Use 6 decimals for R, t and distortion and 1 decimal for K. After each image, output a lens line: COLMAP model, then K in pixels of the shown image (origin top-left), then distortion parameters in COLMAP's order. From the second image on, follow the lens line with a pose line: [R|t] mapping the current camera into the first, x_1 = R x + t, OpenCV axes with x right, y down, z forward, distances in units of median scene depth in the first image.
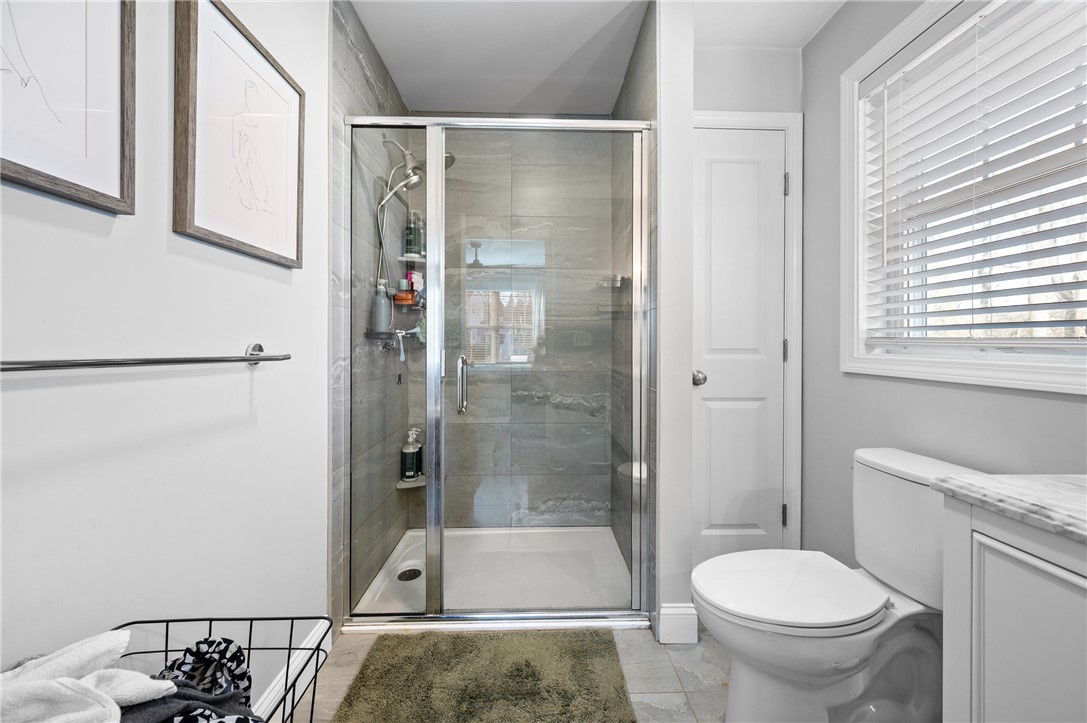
lens RADIAL K [[440.1, 0, 547.6], [0, 440.1, 345.5], [0, 0, 1]] dist [-0.000282, -0.000479]
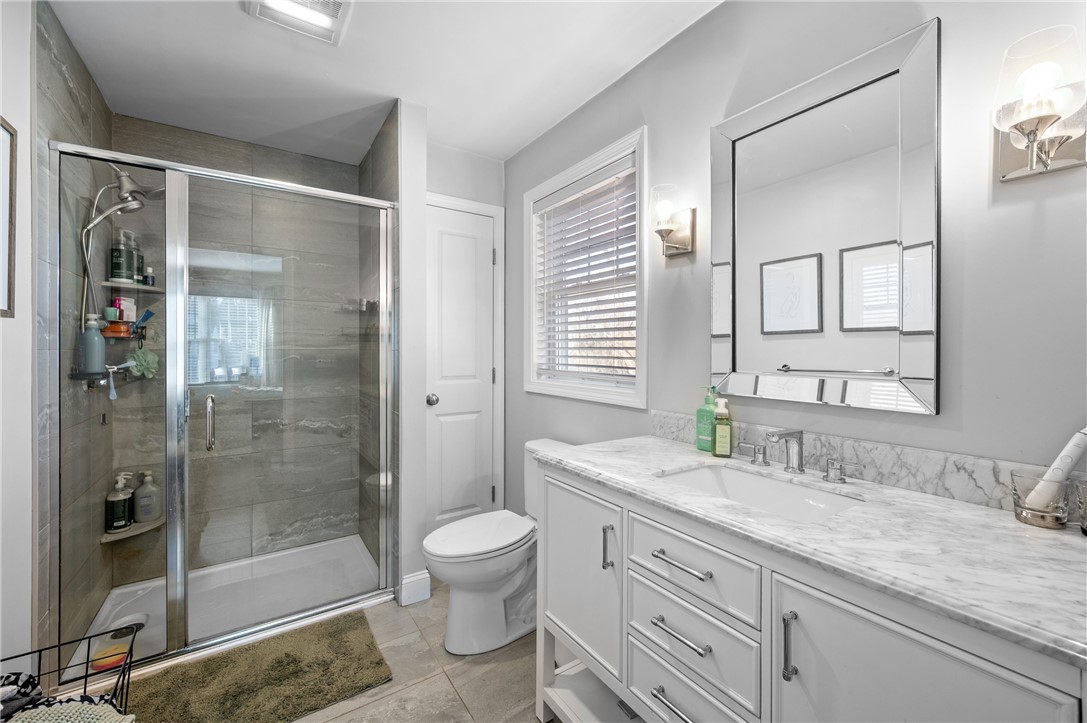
lens RADIAL K [[440.1, 0, 547.6], [0, 440.1, 345.5], [0, 0, 1]] dist [-0.000282, -0.000479]
pose [[0.847406, 0.001382, 0.530944, -0.057815], [0.008417, 0.999836, -0.016037, -0.060348], [-0.530879, 0.018058, 0.847255, -0.275169]]
